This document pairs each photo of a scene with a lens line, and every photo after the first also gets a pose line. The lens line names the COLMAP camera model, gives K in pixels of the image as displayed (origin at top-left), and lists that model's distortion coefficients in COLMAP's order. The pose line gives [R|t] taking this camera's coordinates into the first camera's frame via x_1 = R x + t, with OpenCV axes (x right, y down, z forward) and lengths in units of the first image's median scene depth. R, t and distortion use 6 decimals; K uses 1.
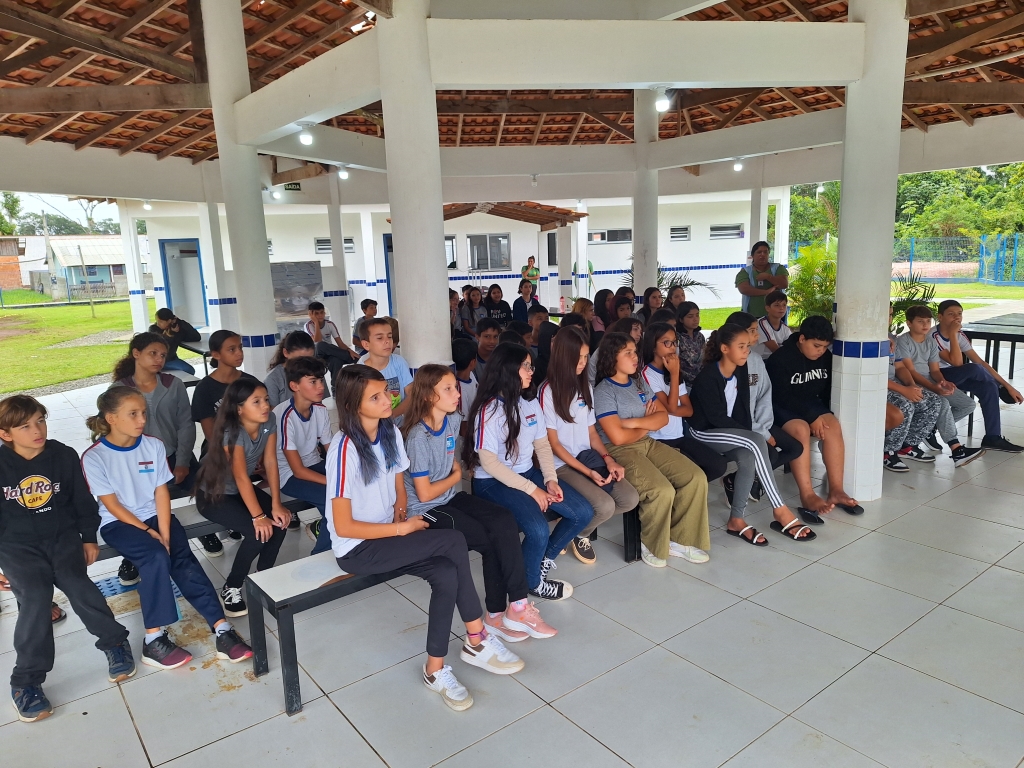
lens RADIAL K [[712.7, 0, 520.0], [0, 712.7, 380.1], [0, 0, 1]] dist [0.056904, -0.056537]
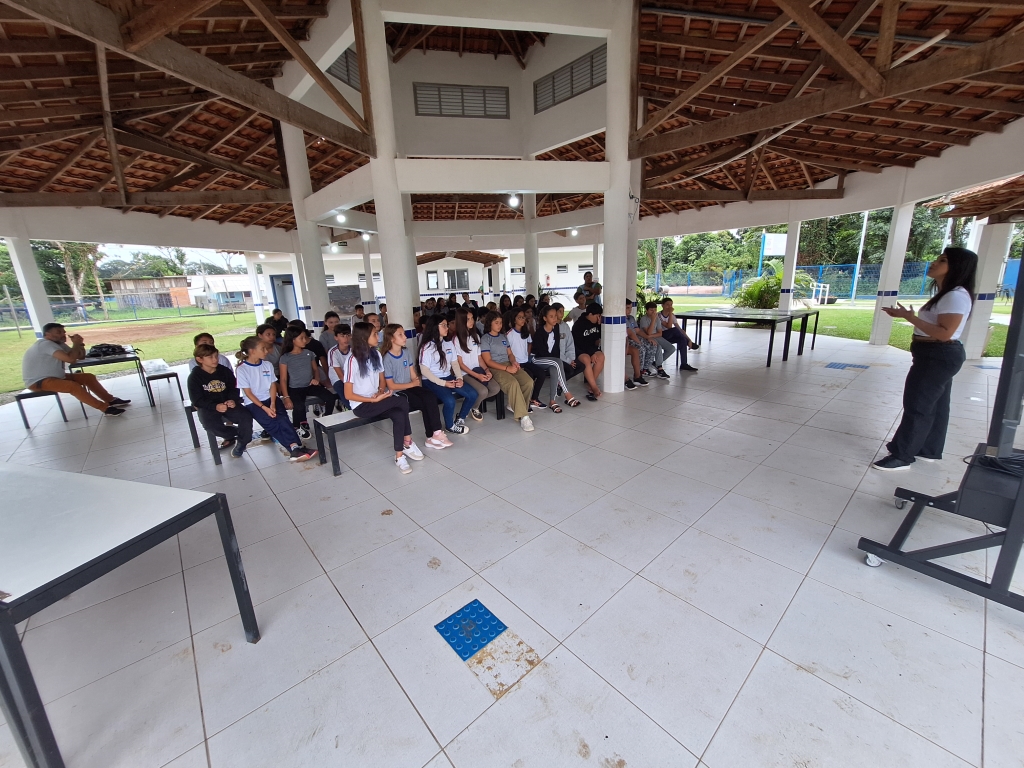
lens RADIAL K [[406.5, 0, 508.3], [0, 406.5, 382.6], [0, 0, 1]] dist [-0.007963, 0.001661]
pose [[0.998212, -0.021594, 0.055730, 0.060745], [0.017904, 0.997667, 0.065884, 0.033792], [-0.057023, -0.064768, 0.996270, -0.110364]]
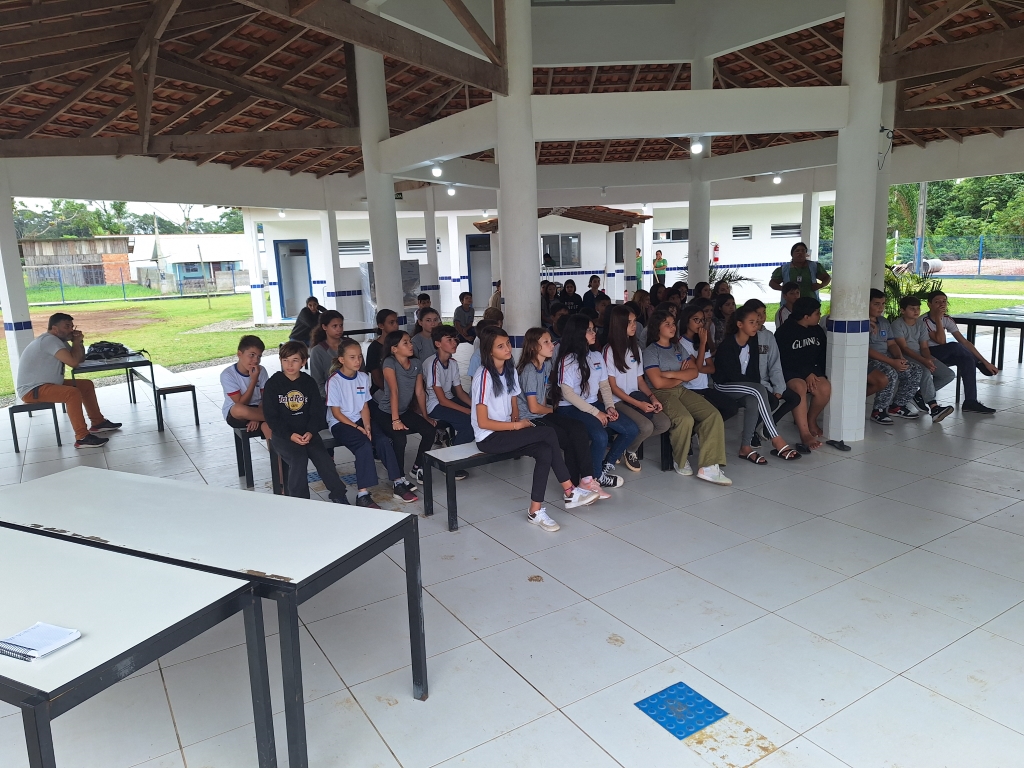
lens RADIAL K [[712.7, 0, 521.1], [0, 712.7, 380.9], [0, 0, 1]] dist [0.056904, -0.056537]
pose [[0.995658, 0.015943, -0.091714, -0.003101], [-0.015465, 0.999863, 0.005925, 0.036679], [0.091796, -0.004481, 0.995768, -0.238615]]
